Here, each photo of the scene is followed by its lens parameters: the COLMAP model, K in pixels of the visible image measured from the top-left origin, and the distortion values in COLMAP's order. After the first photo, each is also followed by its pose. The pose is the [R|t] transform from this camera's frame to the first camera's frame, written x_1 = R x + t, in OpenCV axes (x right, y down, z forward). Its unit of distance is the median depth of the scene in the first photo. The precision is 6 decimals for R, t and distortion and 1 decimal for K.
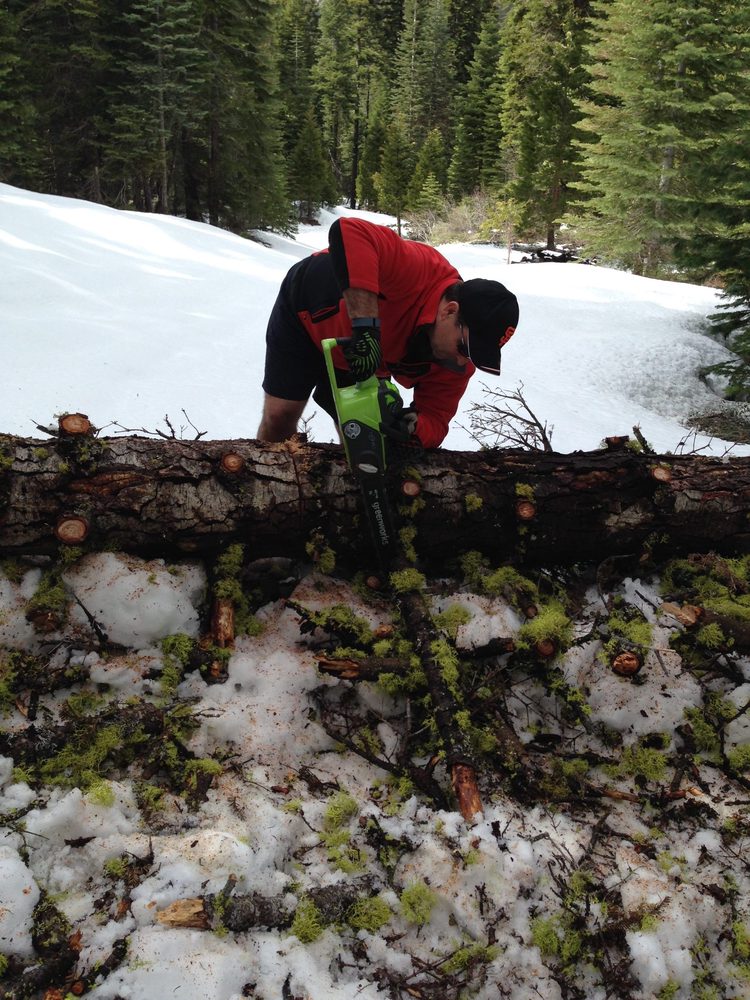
lens RADIAL K [[906.0, 0, 407.4], [0, 906.0, 485.4], [0, 0, 1]] dist [0.134528, -0.225262]
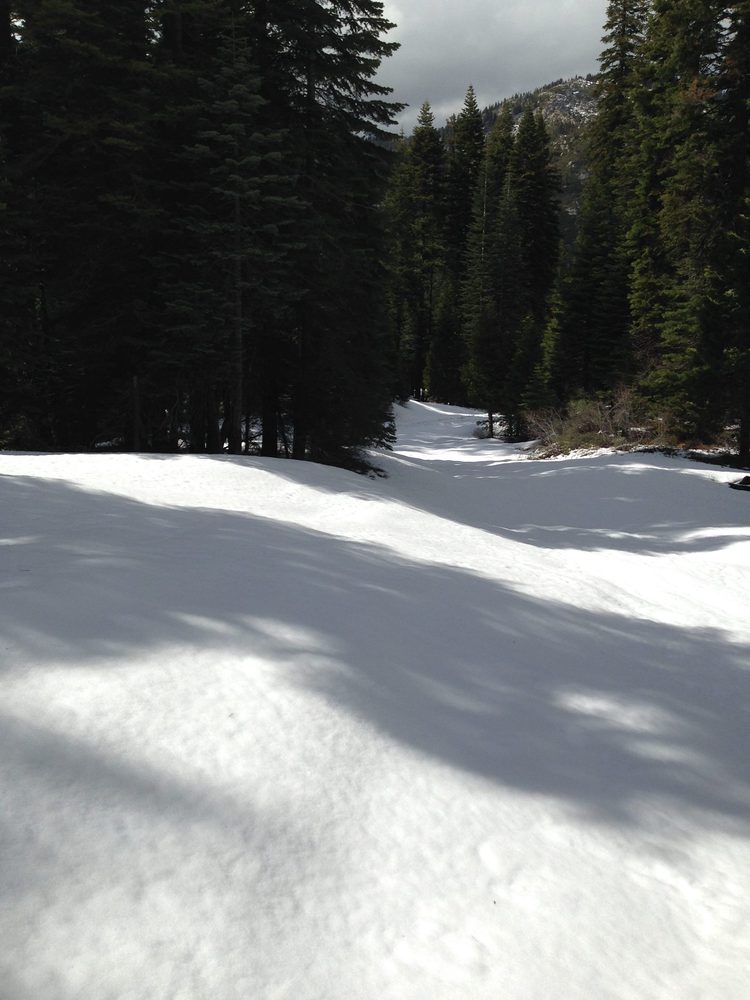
lens RADIAL K [[787.8, 0, 393.9], [0, 787.8, 488.0], [0, 0, 1]] dist [0.038612, -0.007905]
pose [[0.999388, -0.022149, -0.027058, -0.383780], [0.017307, 0.985697, -0.167635, -0.459771], [0.030384, 0.167064, 0.985478, 1.267255]]
